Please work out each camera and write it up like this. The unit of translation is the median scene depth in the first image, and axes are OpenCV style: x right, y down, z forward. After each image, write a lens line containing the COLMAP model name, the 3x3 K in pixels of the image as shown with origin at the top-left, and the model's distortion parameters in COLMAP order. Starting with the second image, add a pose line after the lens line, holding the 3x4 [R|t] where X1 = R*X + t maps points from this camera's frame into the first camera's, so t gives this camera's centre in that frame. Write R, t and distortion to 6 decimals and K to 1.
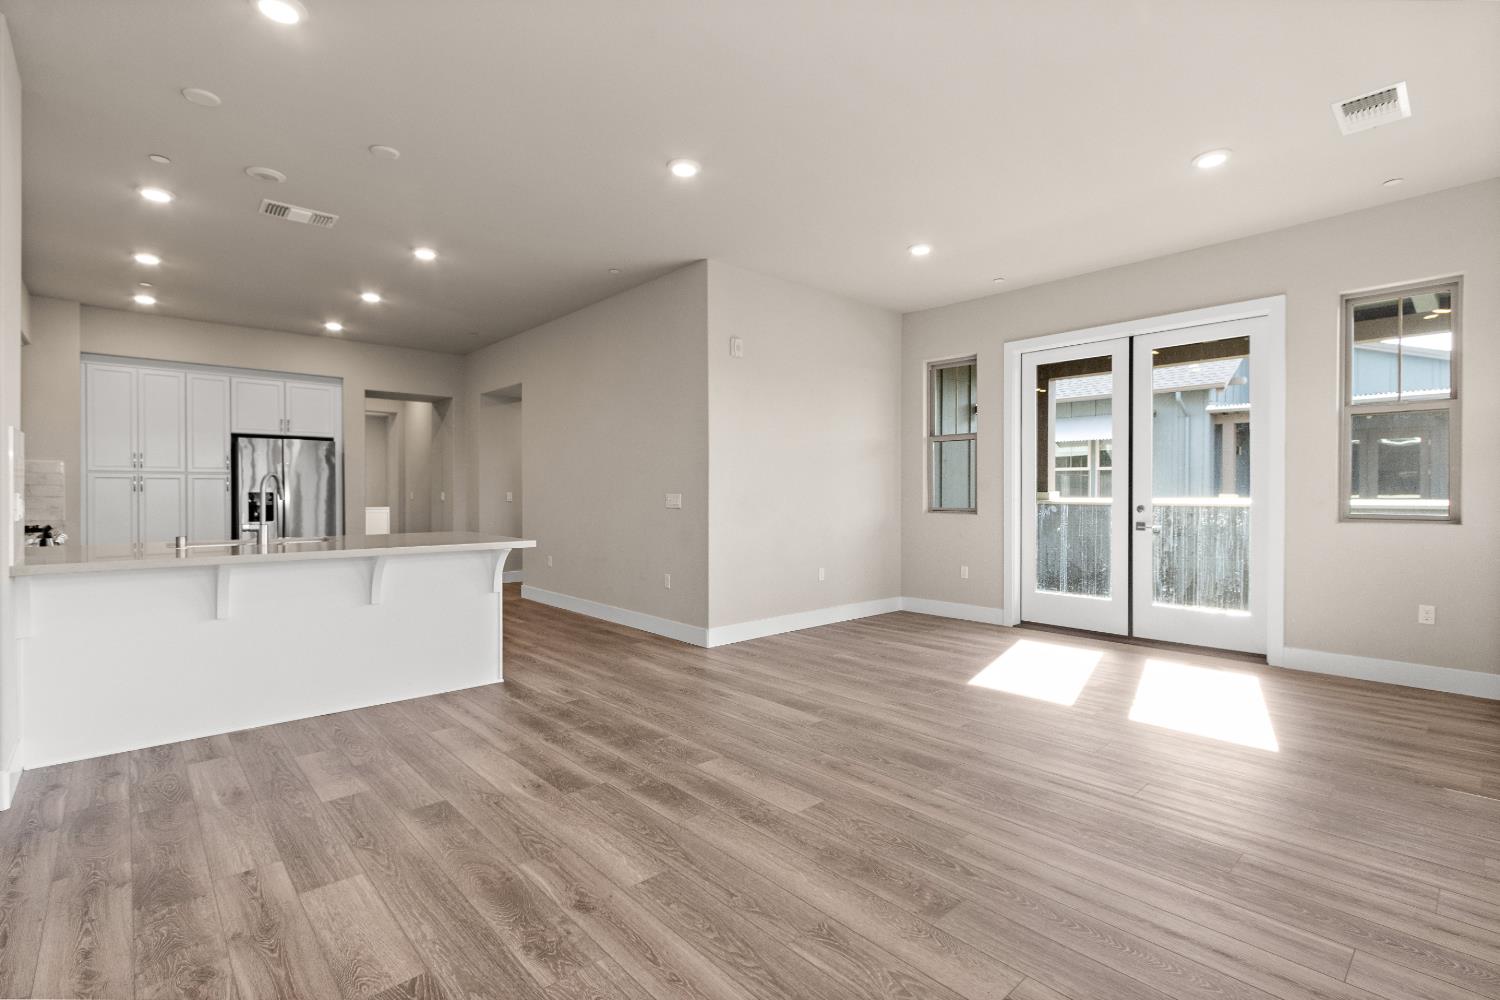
lens RADIAL K [[685.1, 0, 750.0], [0, 685.1, 500.0], [0, 0, 1]] dist [-0.001651, 0.000171]
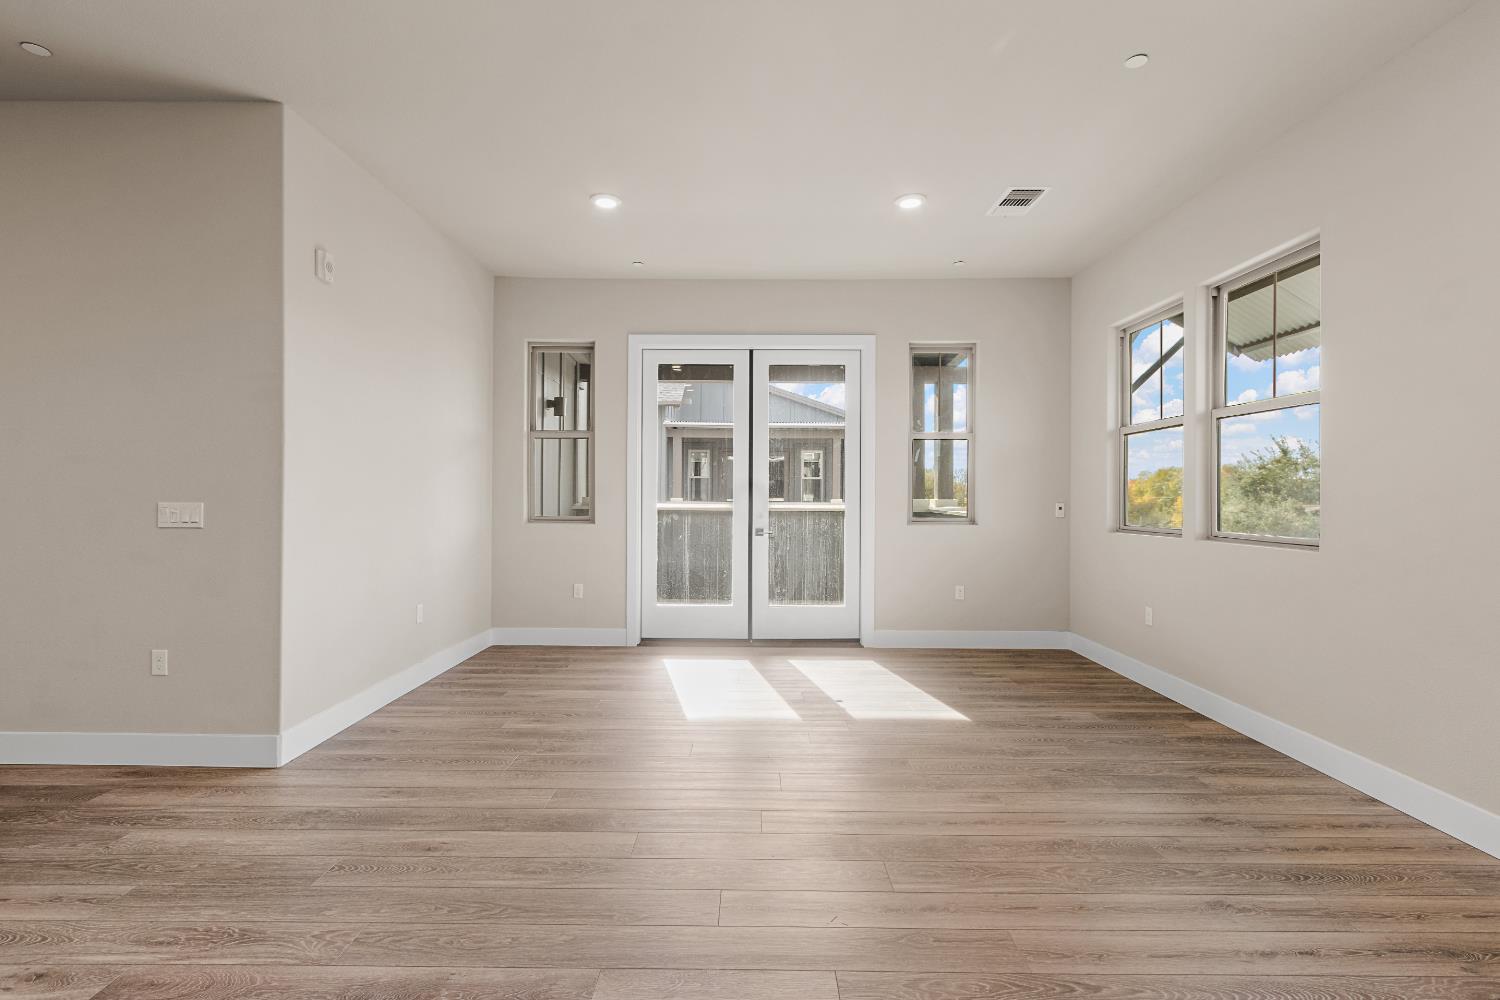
lens RADIAL K [[693.7, 0, 749.5], [0, 693.7, 492.9], [0, 0, 1]] dist [0.000305, 0.001134]
pose [[0.677999, 0.006797, 0.735031, -0.224578], [0.001515, 0.999942, -0.010644, -0.010621], [-0.735061, 0.008330, 0.677950, 0.300459]]
